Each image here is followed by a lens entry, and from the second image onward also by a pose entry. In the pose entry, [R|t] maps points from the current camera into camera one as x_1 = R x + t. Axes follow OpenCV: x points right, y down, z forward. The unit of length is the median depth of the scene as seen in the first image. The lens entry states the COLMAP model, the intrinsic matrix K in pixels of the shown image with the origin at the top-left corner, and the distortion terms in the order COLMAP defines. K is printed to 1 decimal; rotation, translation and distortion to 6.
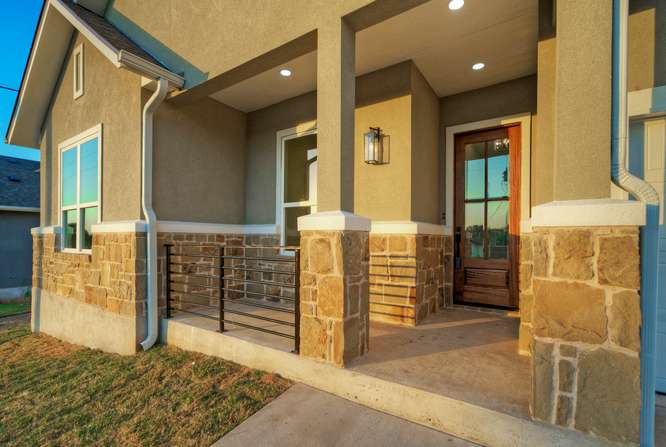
lens RADIAL K [[330.3, 0, 334.0], [0, 330.3, 237.4], [0, 0, 1]] dist [0.000740, 0.000342]
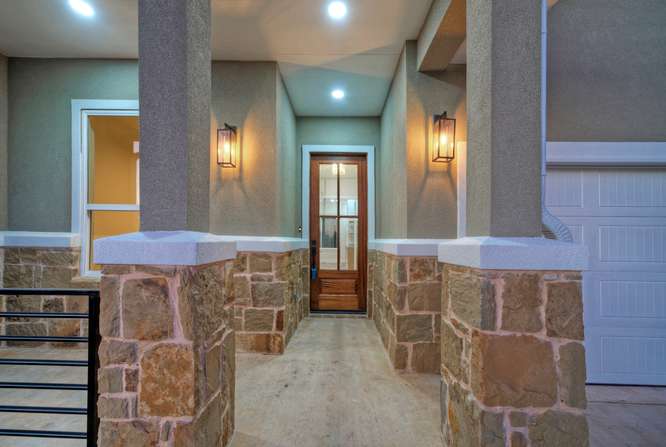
lens RADIAL K [[240.6, 0, 338.0], [0, 240.6, 232.5], [0, 0, 1]] dist [-0.002235, 0.000016]
pose [[0.817473, 0.006108, 0.575935, -0.010105], [-0.003333, 0.999977, -0.005874, -0.076842], [-0.575958, 0.002883, 0.817474, 0.479771]]
